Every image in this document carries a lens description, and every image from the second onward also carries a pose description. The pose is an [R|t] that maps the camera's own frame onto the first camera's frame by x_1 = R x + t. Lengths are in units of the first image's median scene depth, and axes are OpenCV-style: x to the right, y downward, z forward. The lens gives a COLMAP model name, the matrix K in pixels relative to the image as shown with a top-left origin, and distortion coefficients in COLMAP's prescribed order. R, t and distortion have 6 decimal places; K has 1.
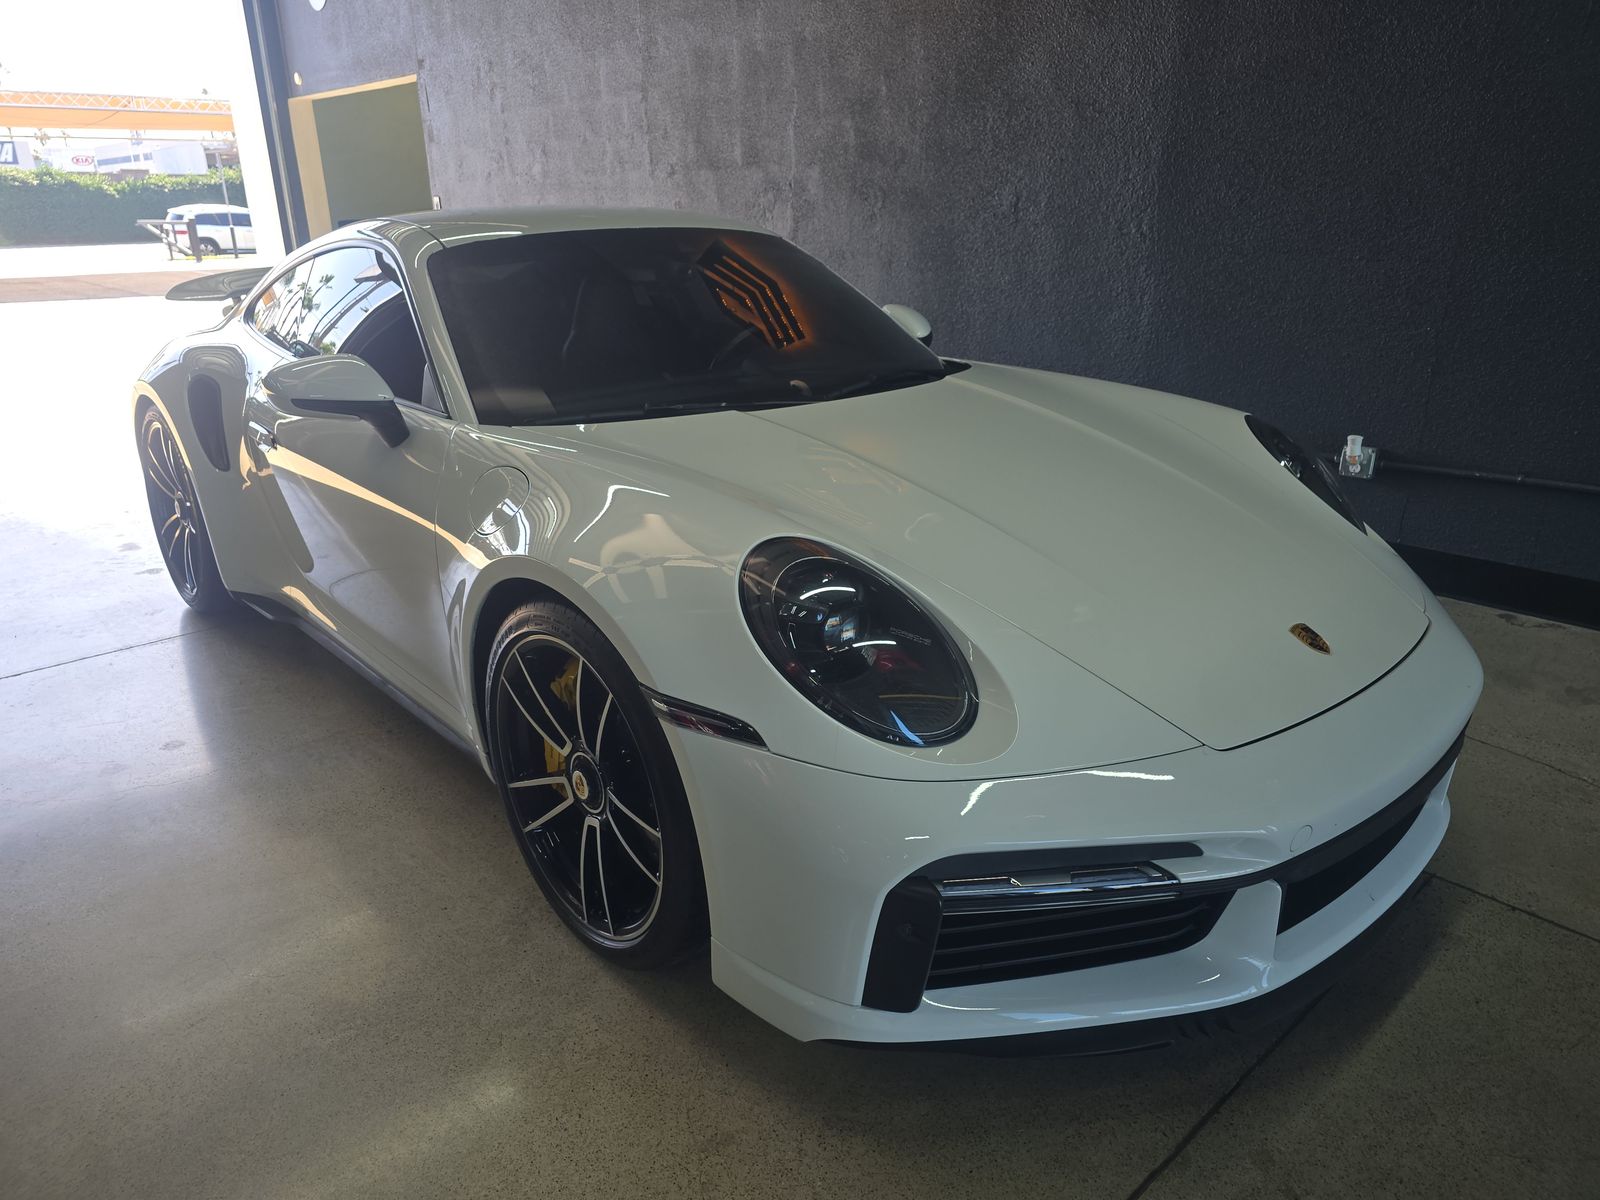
lens RADIAL K [[1067.8, 0, 794.4], [0, 1067.8, 601.8], [0, 0, 1]] dist [0.033756, -0.021169]
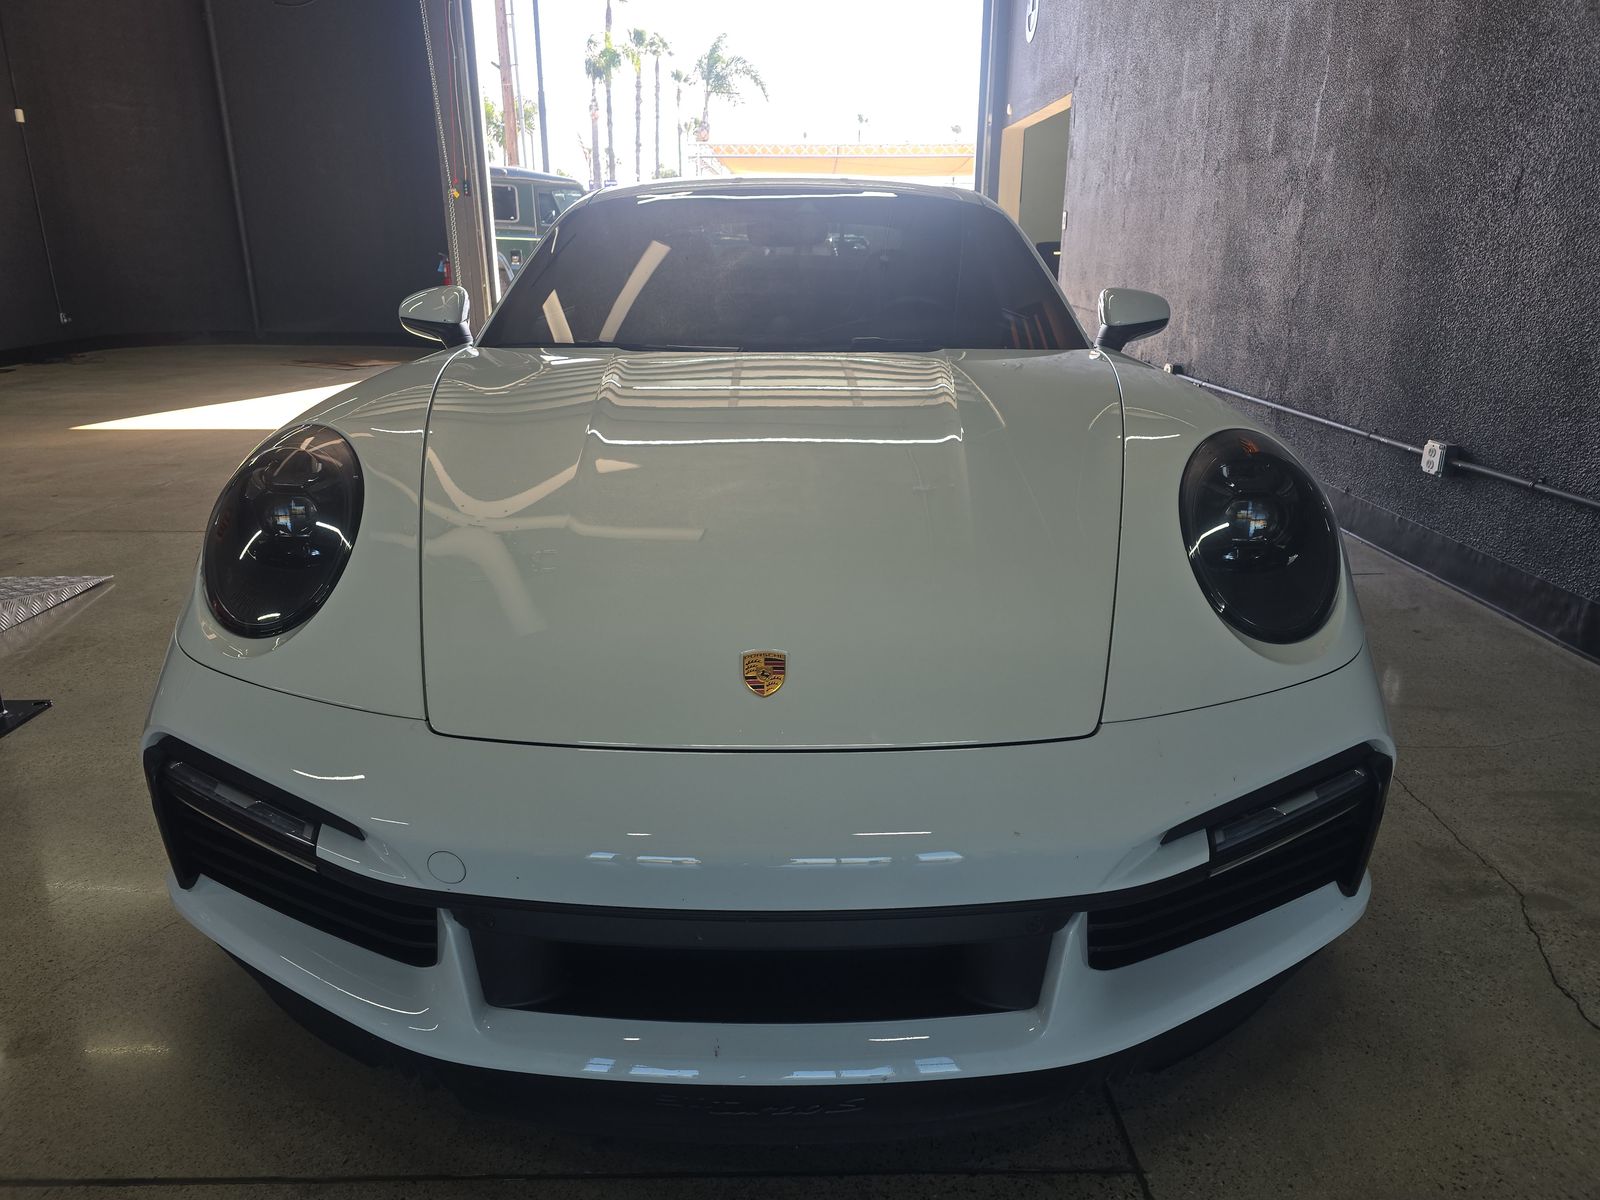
lens RADIAL K [[1067.8, 0, 794.4], [0, 1067.8, 601.8], [0, 0, 1]] dist [0.033756, -0.021169]
pose [[0.719231, 0.192633, -0.667532, 0.345452], [-0.201223, 0.977371, 0.065238, -0.039823], [0.664993, 0.087402, 0.741718, 0.150118]]
